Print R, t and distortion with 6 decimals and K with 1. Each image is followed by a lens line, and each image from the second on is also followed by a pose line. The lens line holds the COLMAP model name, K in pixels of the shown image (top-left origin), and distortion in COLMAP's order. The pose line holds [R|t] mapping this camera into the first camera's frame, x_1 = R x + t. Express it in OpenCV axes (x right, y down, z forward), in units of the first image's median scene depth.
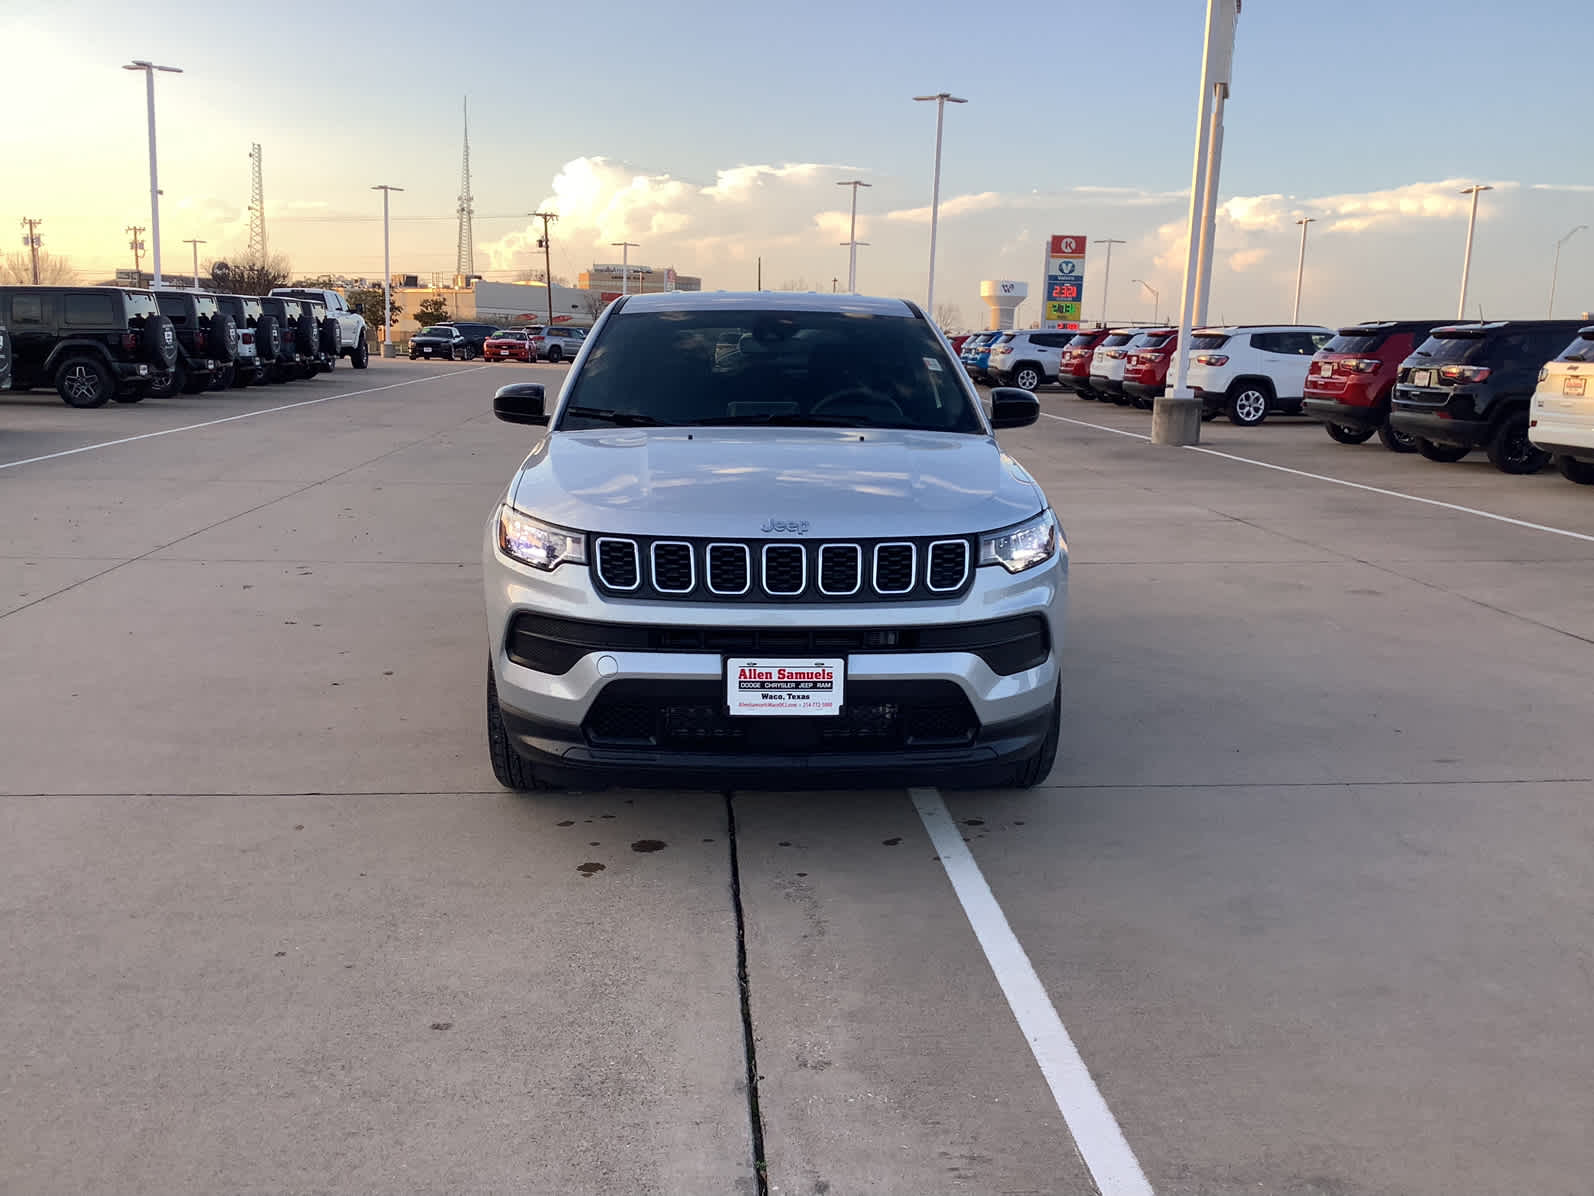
lens RADIAL K [[1418.2, 0, 802.4], [0, 1418.2, 604.0], [0, 0, 1]] dist [0.062494, -0.080008]
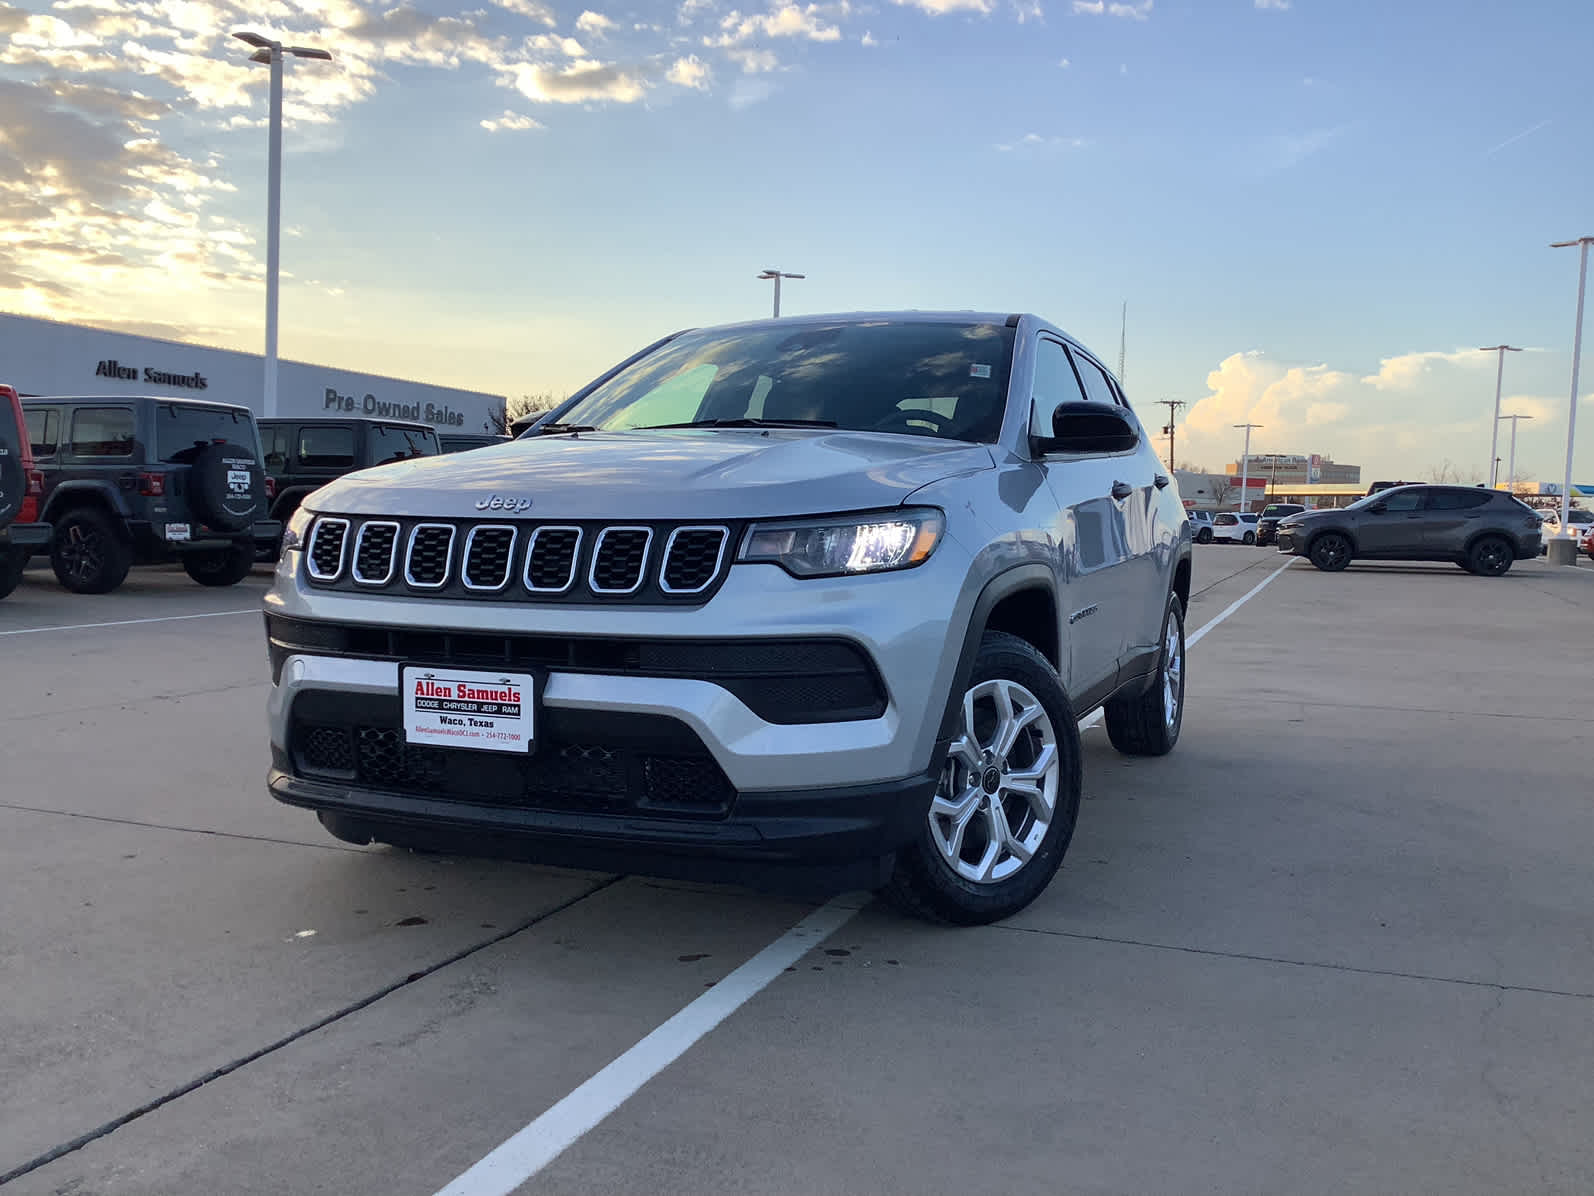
lens RADIAL K [[1418.2, 0, 822.3], [0, 1418.2, 576.4], [0, 0, 1]] dist [0.062494, -0.080008]
pose [[0.910240, 0.019299, -0.413632, 0.463862], [-0.081104, 0.987874, -0.132388, 0.072158], [0.406061, 0.154052, 0.900768, 0.373601]]
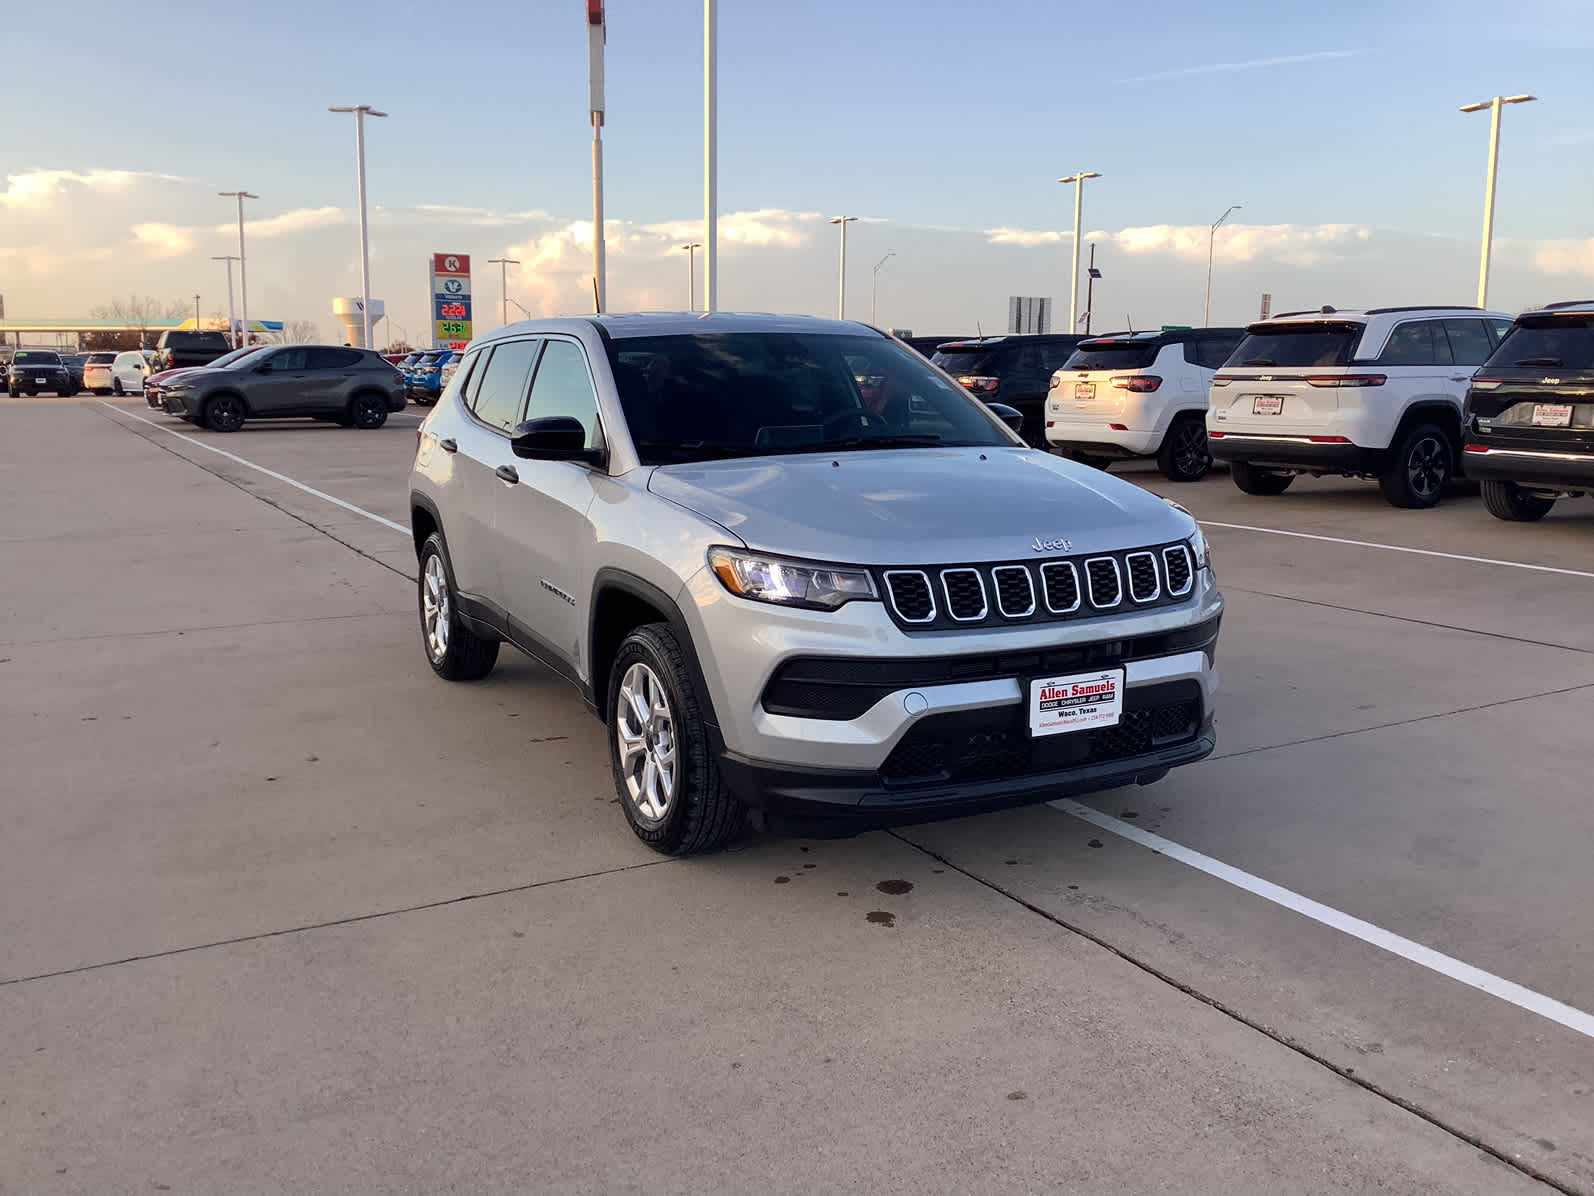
lens RADIAL K [[1418.2, 0, 797.6], [0, 1418.2, 586.2], [0, 0, 1]] dist [0.062494, -0.080008]
pose [[0.908931, -0.084706, 0.408252, -0.587910], [0.094650, 0.995502, -0.004177, -0.037979], [-0.406062, 0.042437, 0.912860, 0.148316]]
